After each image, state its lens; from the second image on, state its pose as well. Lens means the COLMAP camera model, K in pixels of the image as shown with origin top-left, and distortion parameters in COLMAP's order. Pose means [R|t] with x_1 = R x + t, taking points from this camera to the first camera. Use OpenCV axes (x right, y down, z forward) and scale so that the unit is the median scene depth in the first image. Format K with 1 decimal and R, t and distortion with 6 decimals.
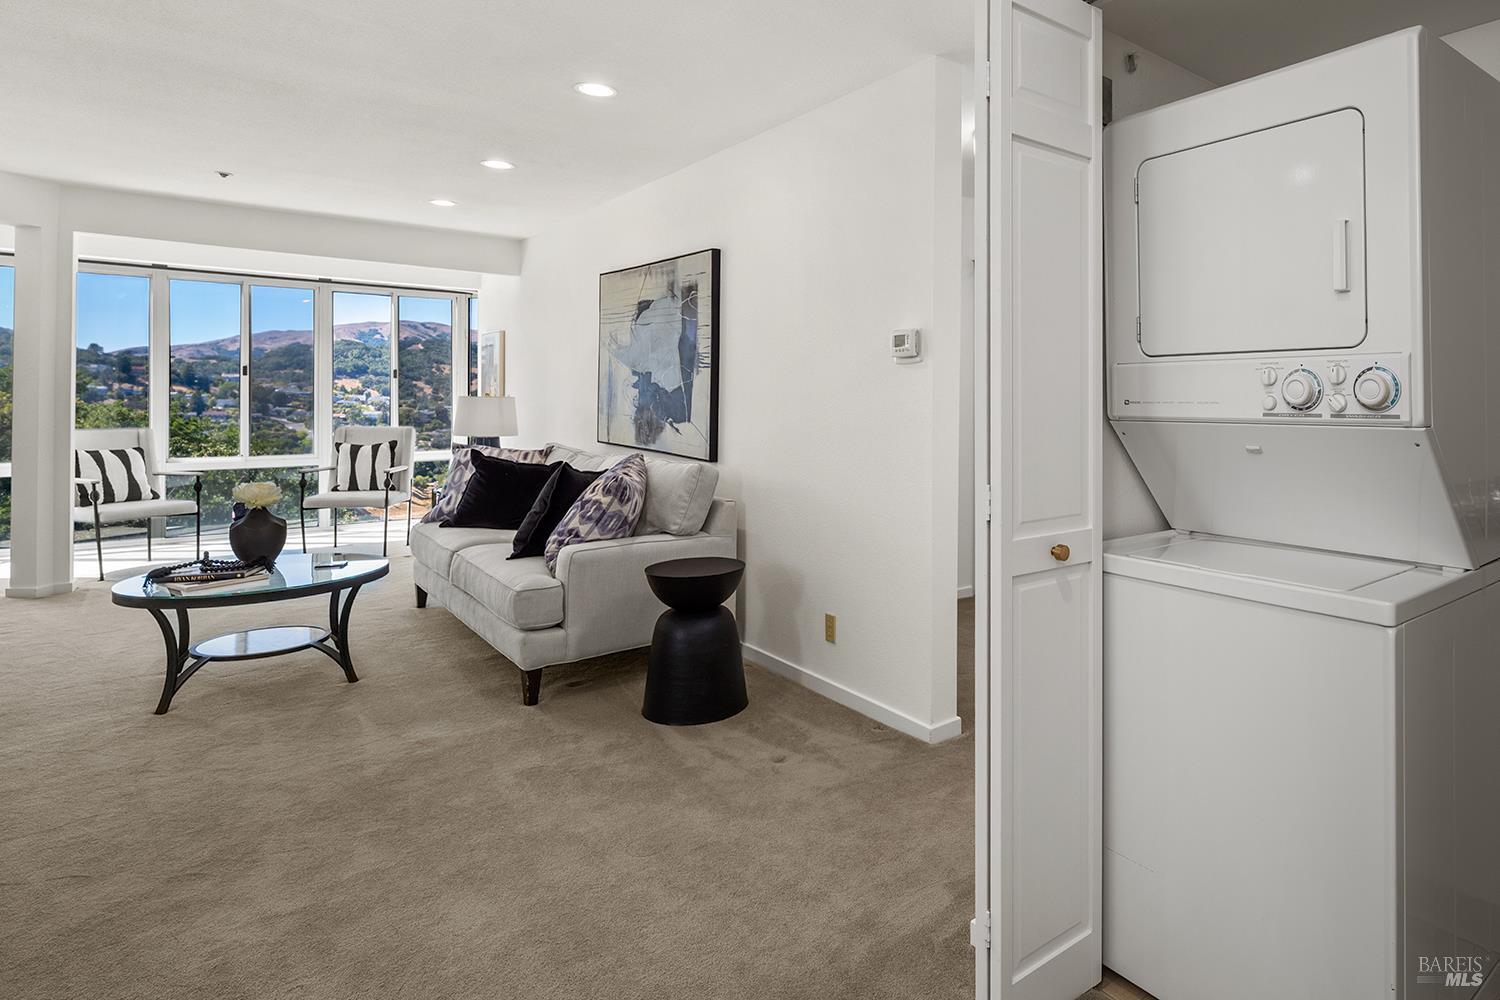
lens RADIAL K [[839.2, 0, 921.8], [0, 839.2, 405.7], [0, 0, 1]] dist [0.000000, -0.001971]
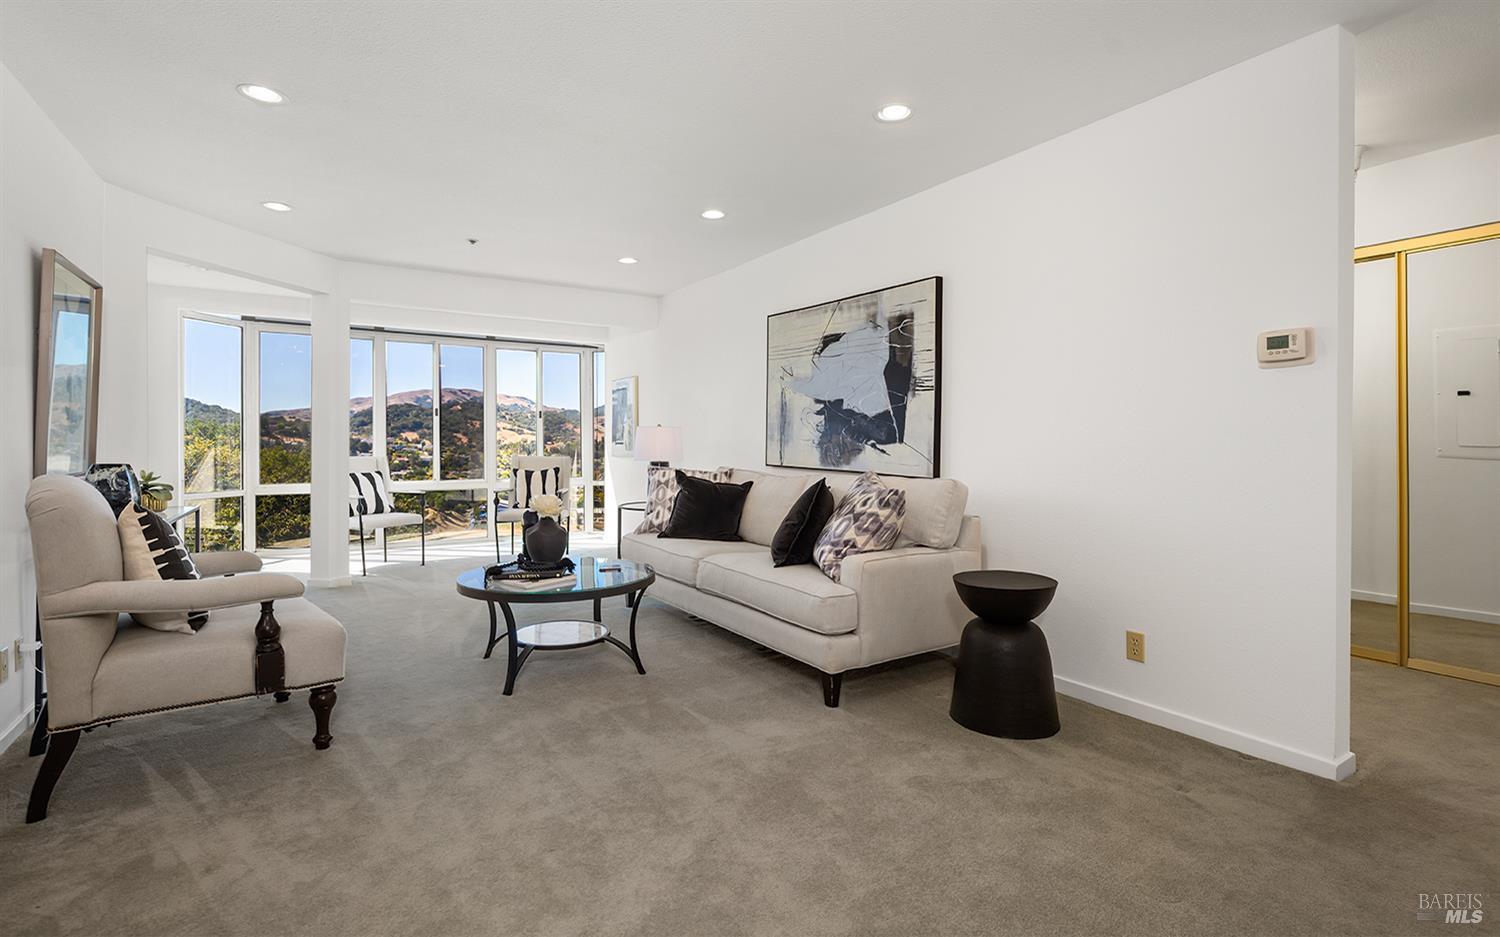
lens RADIAL K [[694.3, 0, 733.3], [0, 694.3, 450.0], [0, 0, 1]] dist [0.001075, 0.000343]
pose [[0.984752, -0.002651, -0.173945, -0.345710], [0.002901, 0.999995, 0.001186, 0.027627], [0.173941, -0.001672, 0.984755, 0.099443]]
